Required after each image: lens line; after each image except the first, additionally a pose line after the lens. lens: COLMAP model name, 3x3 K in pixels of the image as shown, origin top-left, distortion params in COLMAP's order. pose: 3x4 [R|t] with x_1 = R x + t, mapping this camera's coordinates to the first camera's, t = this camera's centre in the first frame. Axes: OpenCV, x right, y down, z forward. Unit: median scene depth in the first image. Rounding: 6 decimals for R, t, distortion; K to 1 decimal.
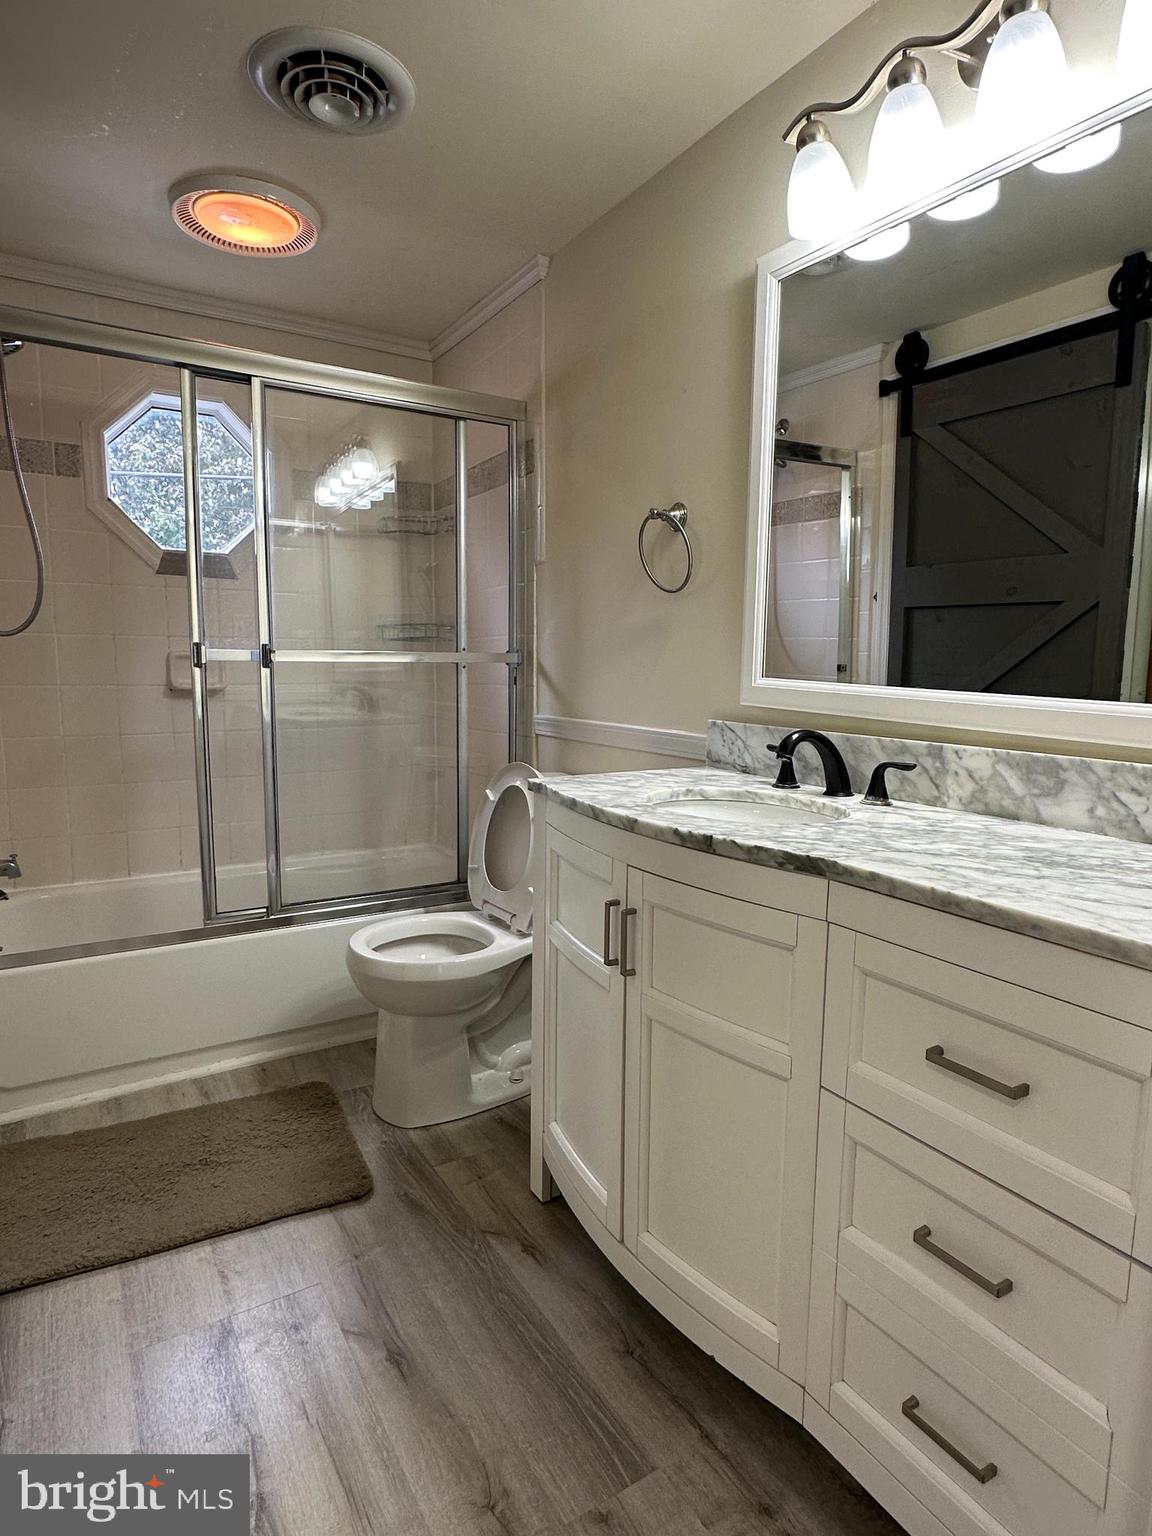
lens RADIAL K [[868.3, 0, 575.2], [0, 868.3, 763.4], [0, 0, 1]] dist [-0.020263, 0.000589]
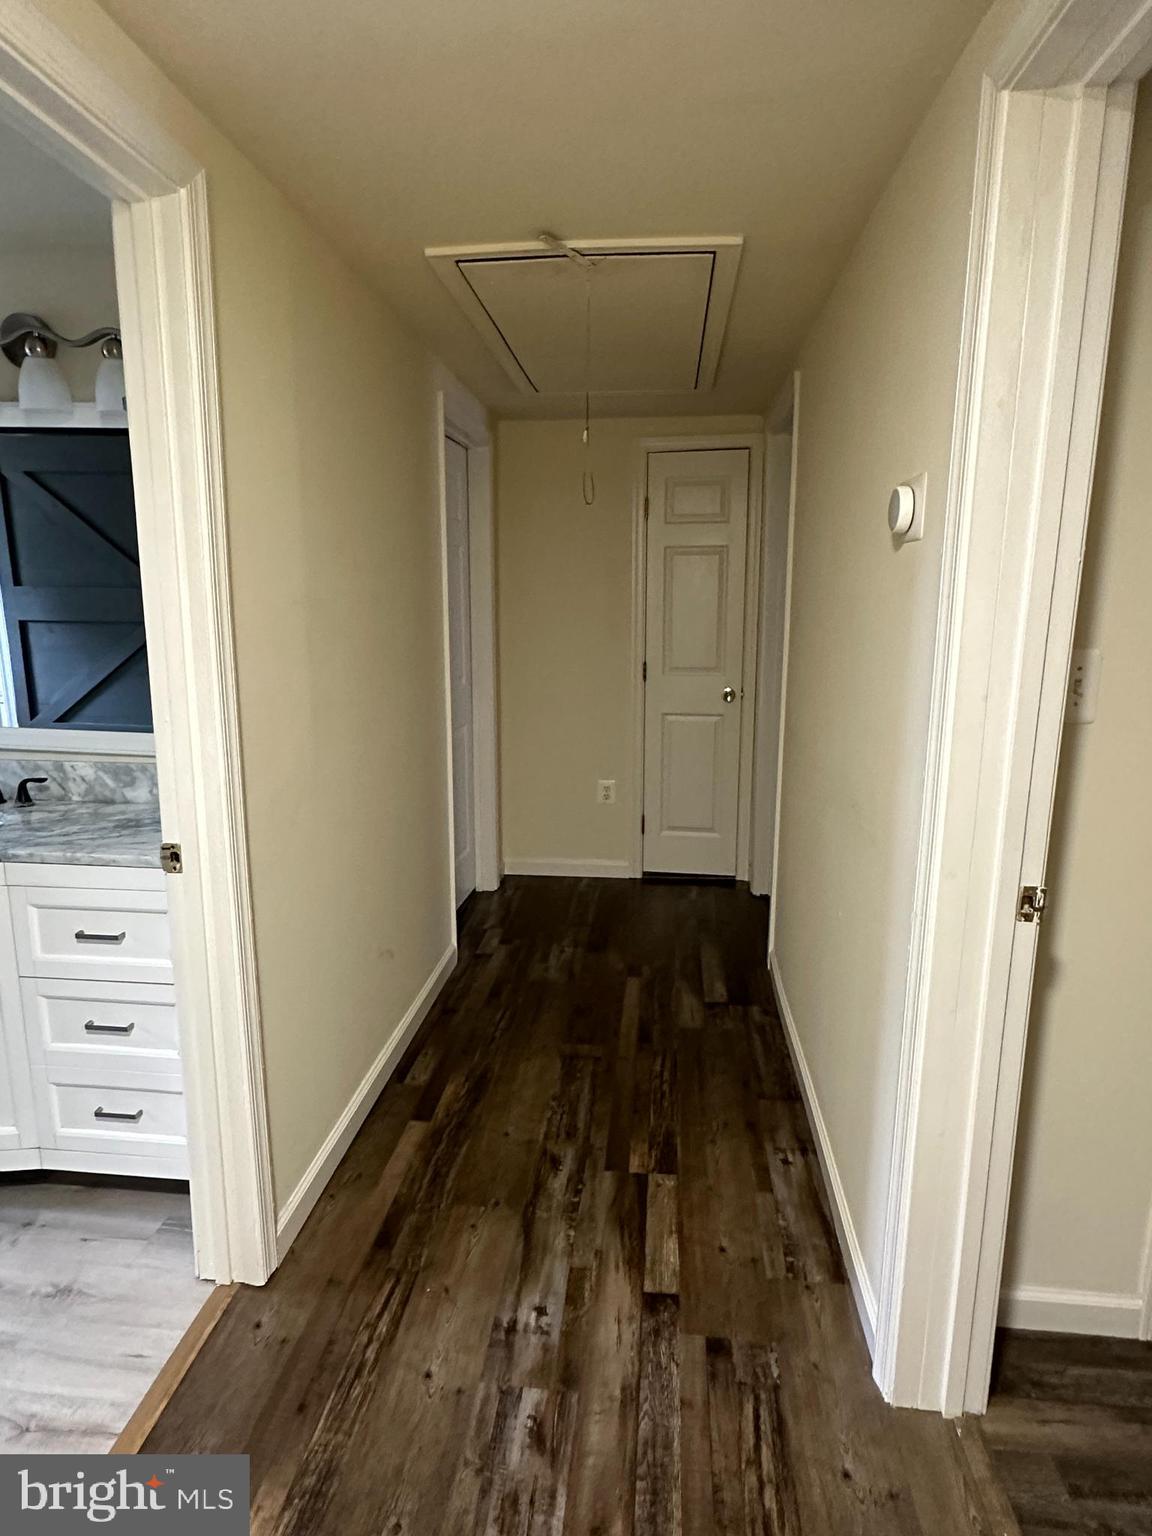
lens RADIAL K [[868.3, 0, 573.9], [0, 868.3, 761.9], [0, 0, 1]] dist [-0.020263, 0.000589]
pose [[0.604129, -0.158826, 0.780899, -0.272601], [0.101225, 0.987294, 0.122494, -0.130917], [-0.790432, 0.005045, 0.612530, -0.789710]]
